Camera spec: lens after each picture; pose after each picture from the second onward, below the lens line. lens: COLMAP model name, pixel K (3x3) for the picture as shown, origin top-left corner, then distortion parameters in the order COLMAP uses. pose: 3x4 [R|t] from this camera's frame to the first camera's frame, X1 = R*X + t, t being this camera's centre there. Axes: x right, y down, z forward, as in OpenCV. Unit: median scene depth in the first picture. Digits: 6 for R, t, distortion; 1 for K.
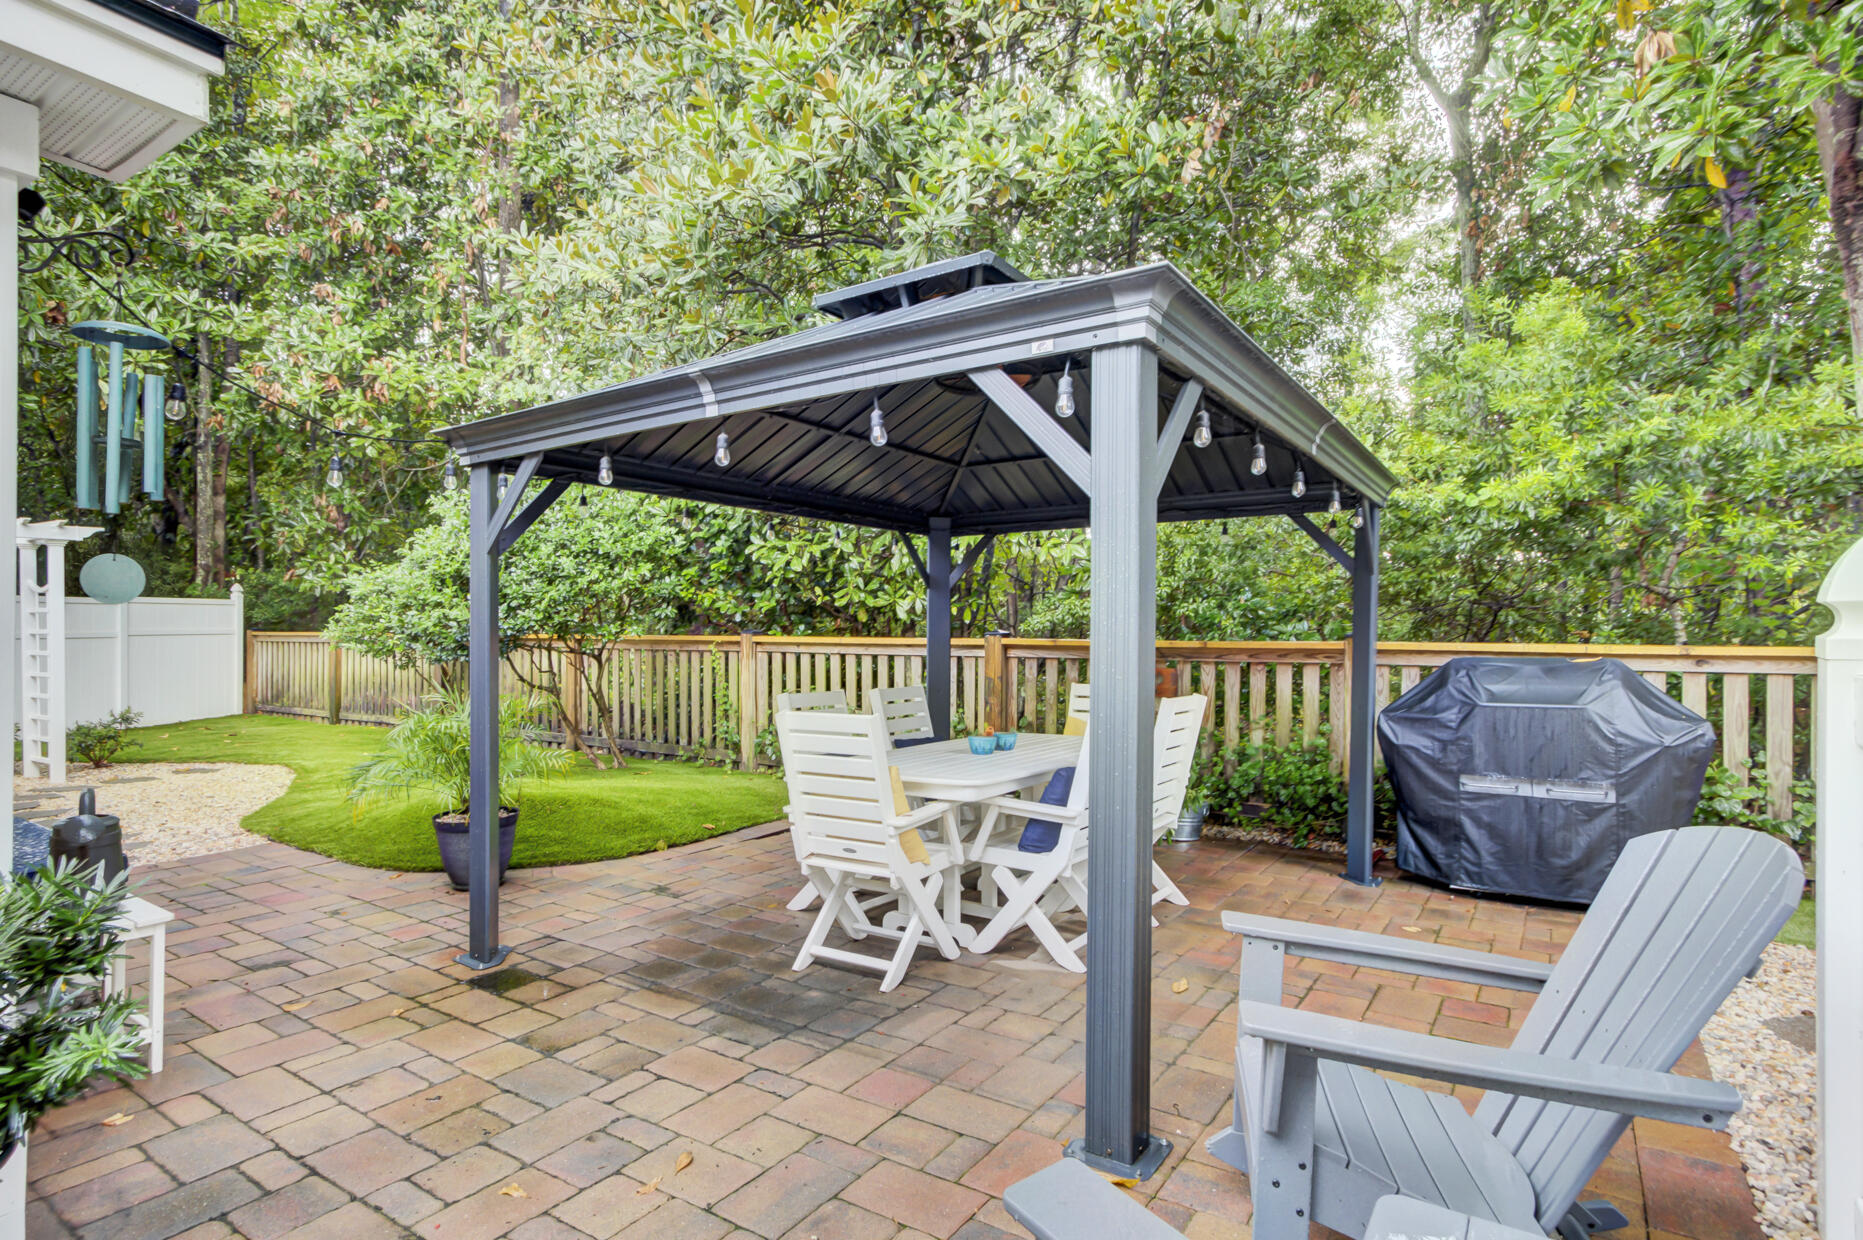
lens RADIAL K [[973.9, 0, 933.2], [0, 973.9, 619.8], [0, 0, 1]] dist [-0.003682, 0.000770]
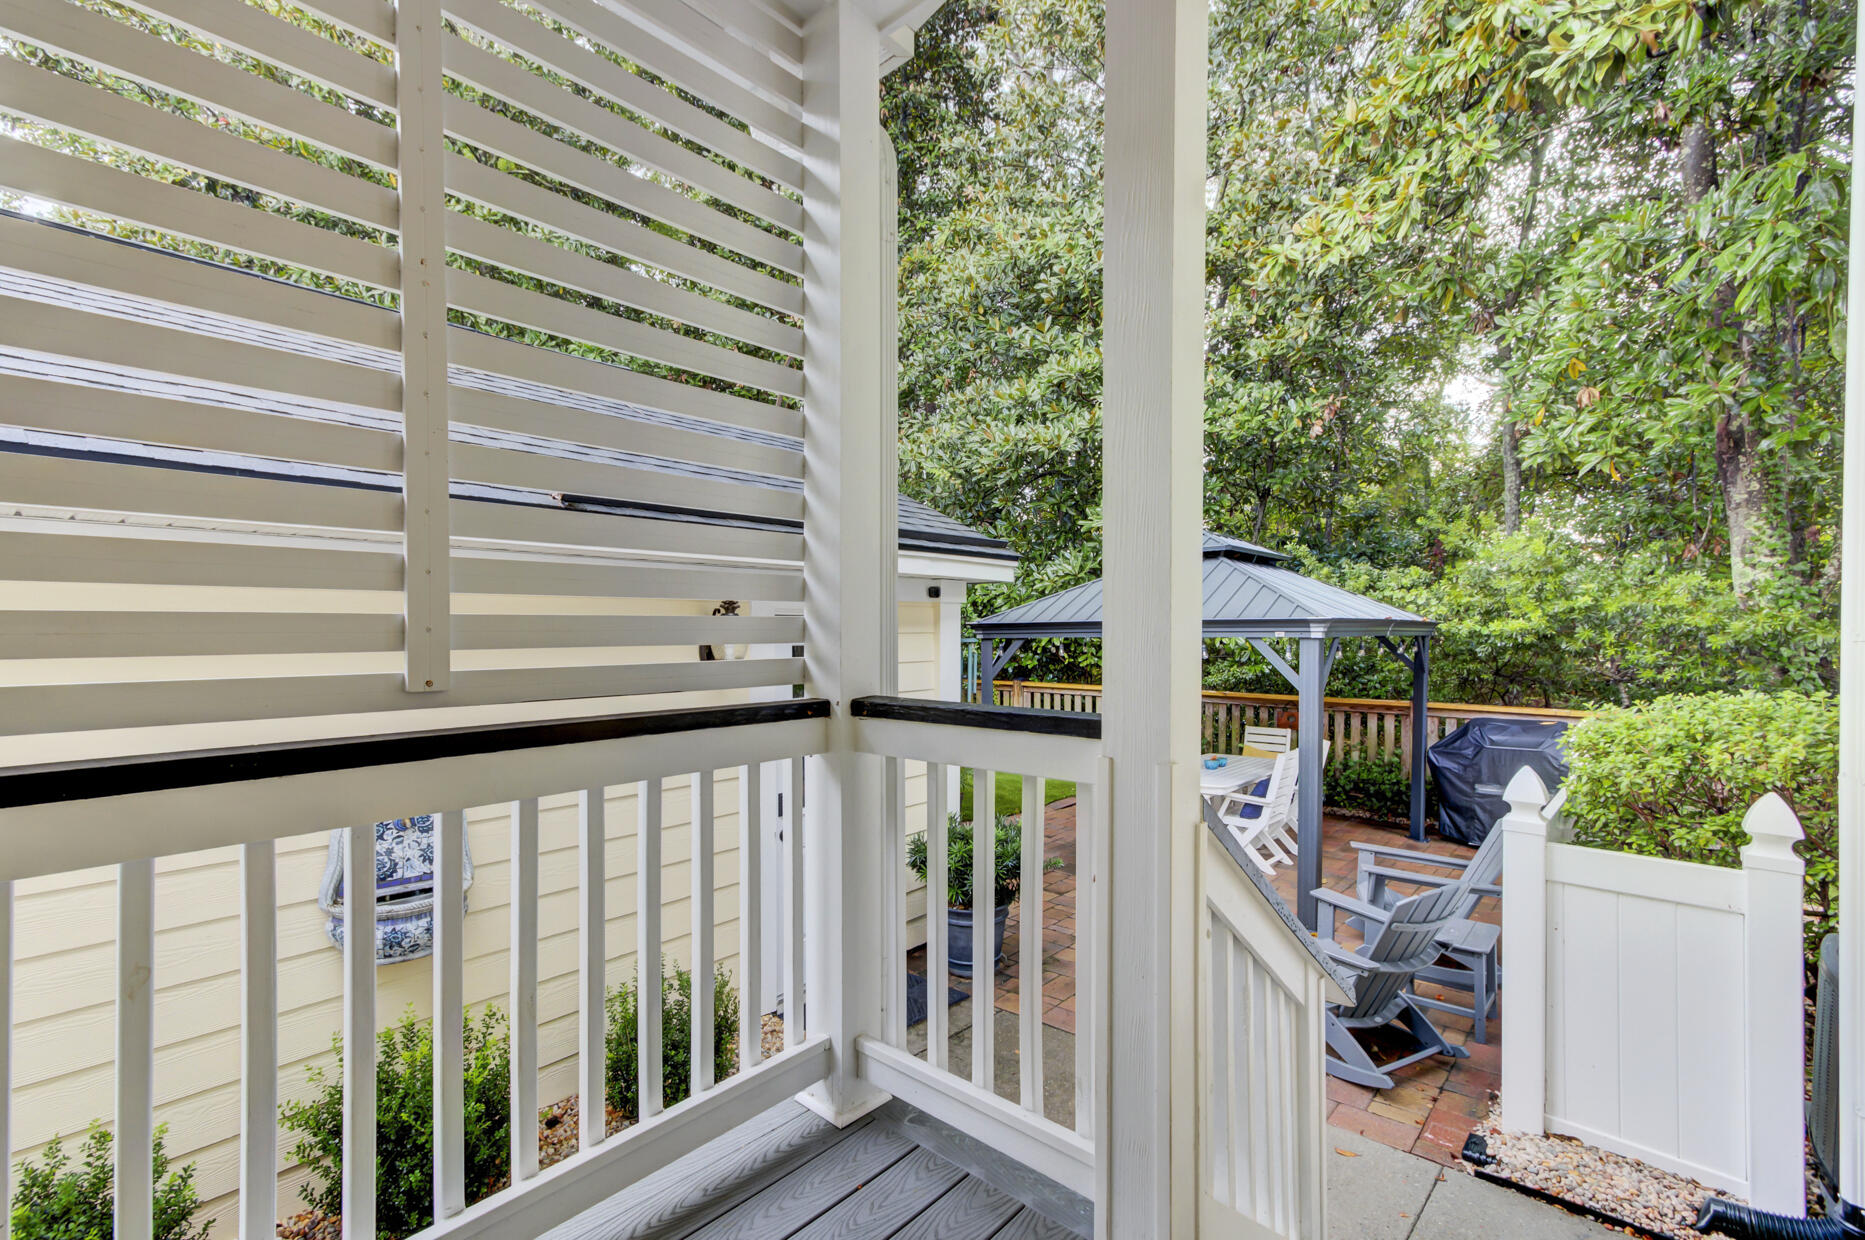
lens RADIAL K [[844.8, 0, 923.1], [0, 844.8, 631.8], [0, 0, 1]] dist [0.004184, -0.000027]
pose [[0.990139, -0.005709, -0.139974, -0.253380], [0.008217, 0.999816, 0.017347, -0.155785], [0.139849, -0.018327, 0.990003, -0.690317]]
